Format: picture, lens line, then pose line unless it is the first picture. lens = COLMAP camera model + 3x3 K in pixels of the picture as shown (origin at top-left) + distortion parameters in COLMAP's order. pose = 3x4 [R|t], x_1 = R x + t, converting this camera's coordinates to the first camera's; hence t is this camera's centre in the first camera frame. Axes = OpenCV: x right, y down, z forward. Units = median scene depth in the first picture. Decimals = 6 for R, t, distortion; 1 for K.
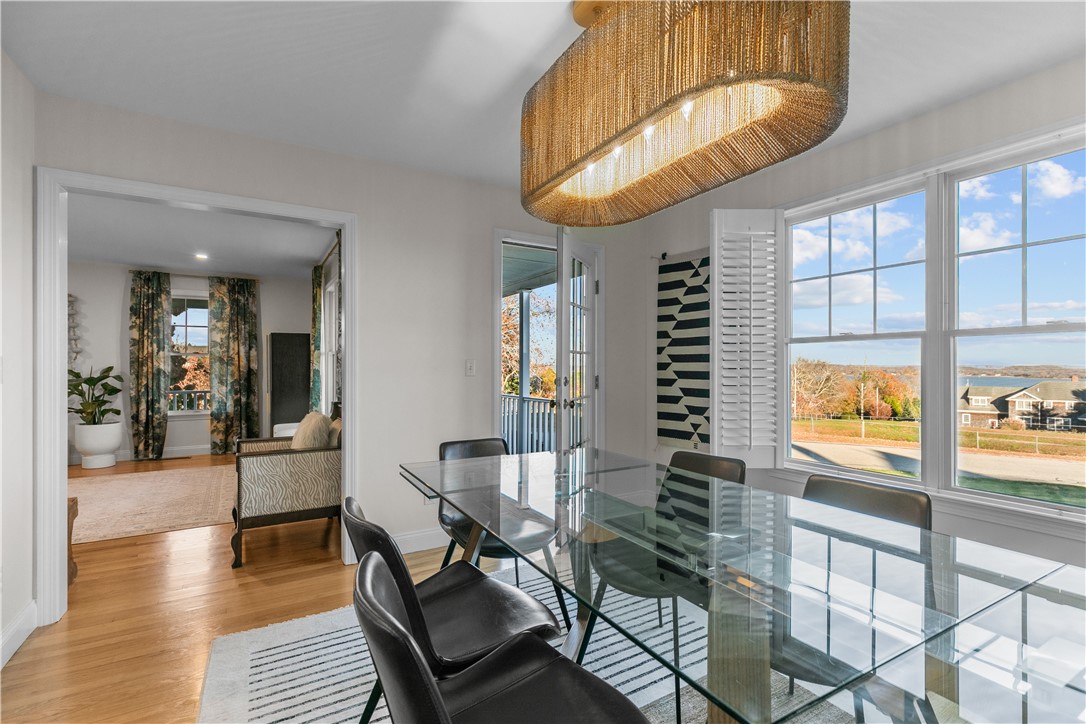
lens RADIAL K [[491.4, 0, 543.8], [0, 491.4, 363.8], [0, 0, 1]] dist [0.005166, -0.000869]
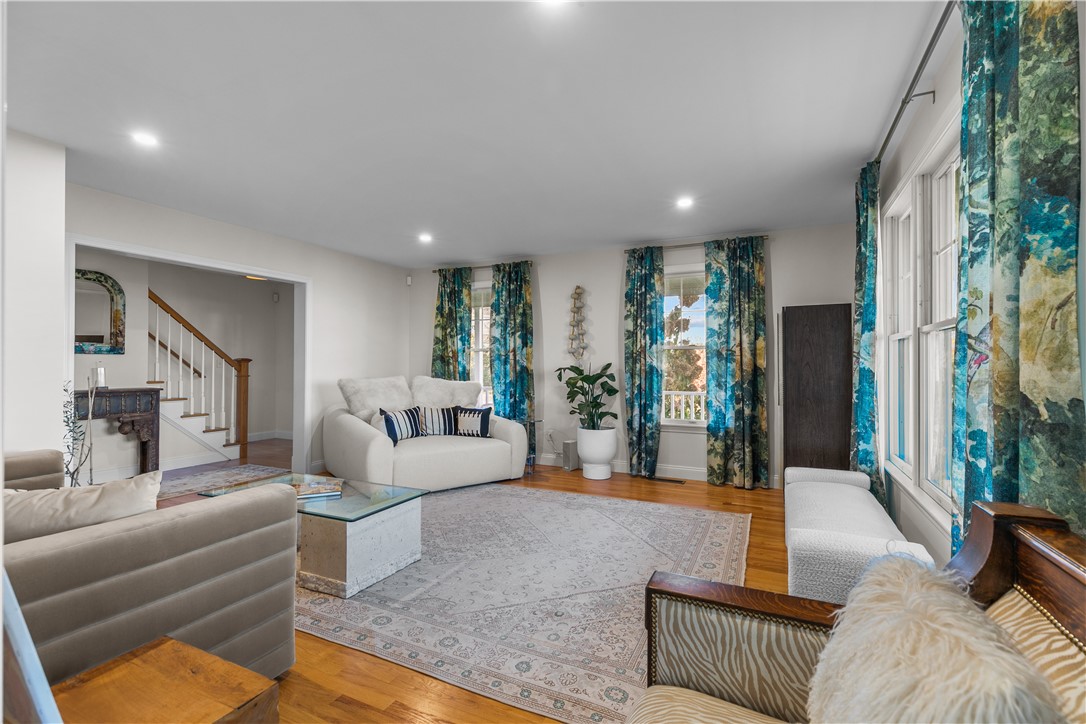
lens RADIAL K [[491.4, 0, 549.2], [0, 491.4, 361.6], [0, 0, 1]] dist [0.005166, -0.000869]
pose [[0.559980, -0.002146, -0.828503, -0.206816], [0.001906, 0.999997, -0.001302, 0.003481], [0.828504, -0.000850, 0.559983, 0.408910]]
